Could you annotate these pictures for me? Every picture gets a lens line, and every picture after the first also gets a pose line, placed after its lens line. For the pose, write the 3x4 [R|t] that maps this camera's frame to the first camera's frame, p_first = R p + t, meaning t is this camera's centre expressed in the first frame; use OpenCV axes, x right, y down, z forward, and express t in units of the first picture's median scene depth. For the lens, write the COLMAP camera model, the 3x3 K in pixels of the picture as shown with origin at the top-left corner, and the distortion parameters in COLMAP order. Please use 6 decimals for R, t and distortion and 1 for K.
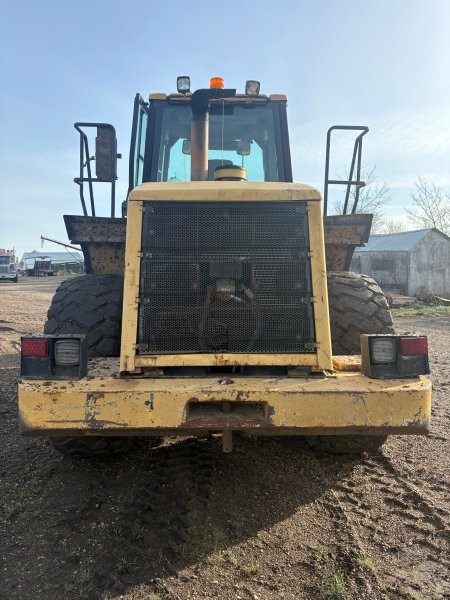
lens RADIAL K [[464.4, 0, 223.9], [0, 464.4, 301.8], [0, 0, 1]] dist [0.026697, -0.022859]
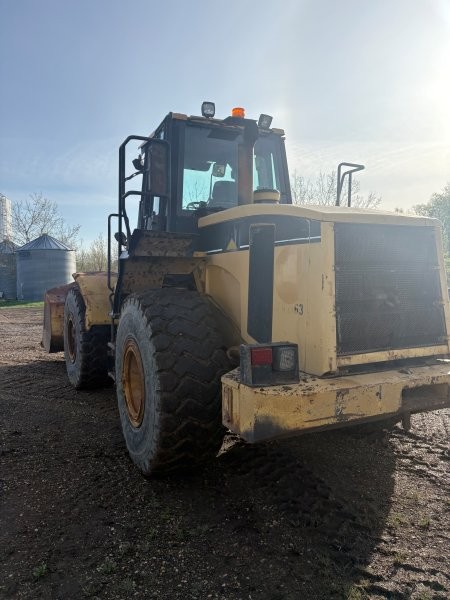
lens RADIAL K [[464.4, 0, 225.9], [0, 464.4, 297.3], [0, 0, 1]] dist [0.026697, -0.022859]
pose [[0.910105, -0.029459, 0.413329, -0.901098], [0.045151, 0.998581, -0.028247, -0.010827], [-0.411910, 0.044370, 0.910144, 0.063887]]
